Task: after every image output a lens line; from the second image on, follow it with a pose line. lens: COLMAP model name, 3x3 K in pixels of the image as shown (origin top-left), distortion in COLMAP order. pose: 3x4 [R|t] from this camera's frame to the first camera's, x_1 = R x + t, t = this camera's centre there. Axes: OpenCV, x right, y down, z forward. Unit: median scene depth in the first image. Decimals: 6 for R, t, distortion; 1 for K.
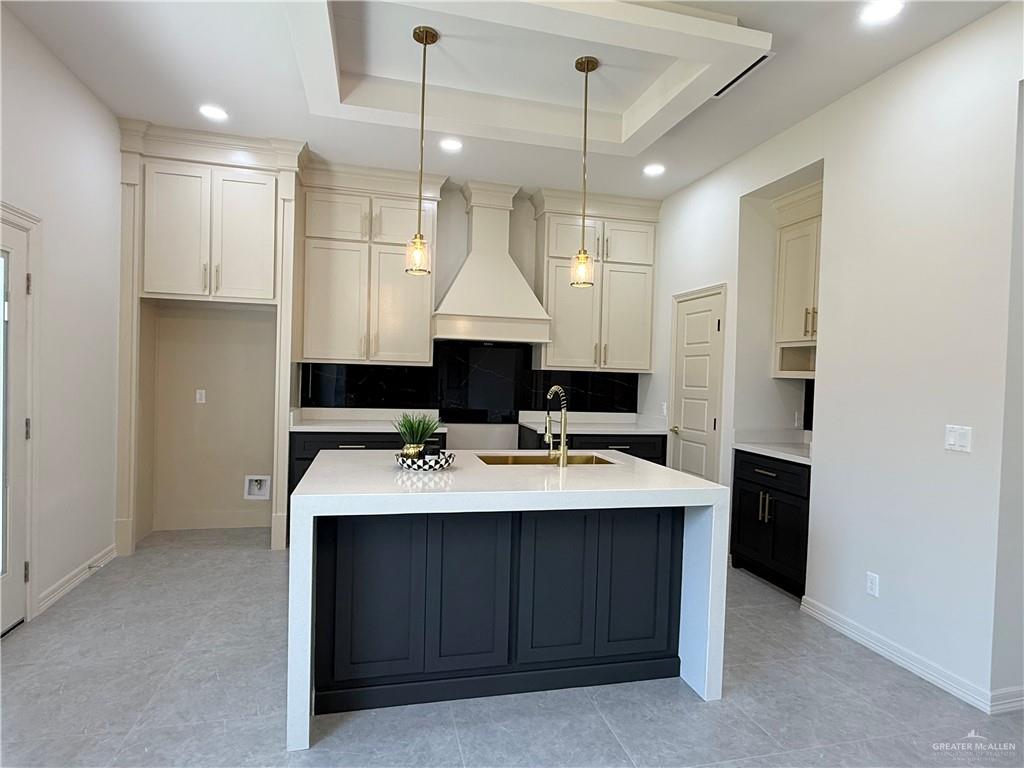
lens RADIAL K [[561.3, 0, 509.6], [0, 561.3, 387.0], [0, 0, 1]] dist [-0.001213, 0.001140]
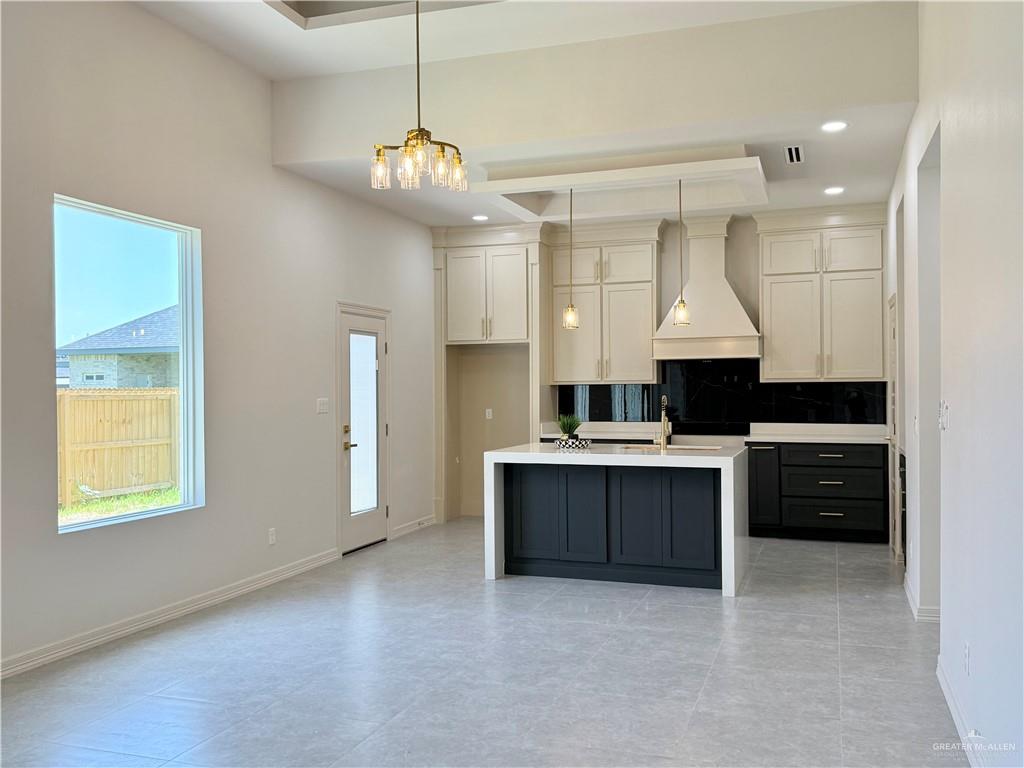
lens RADIAL K [[910.0, 0, 519.1], [0, 910.0, 386.5], [0, 0, 1]] dist [0.079753, -0.016217]
pose [[0.840852, -0.038001, -0.539929, 0.777160], [0.020433, 0.999050, -0.038492, 0.042989], [0.540879, 0.021334, 0.840830, -0.885003]]
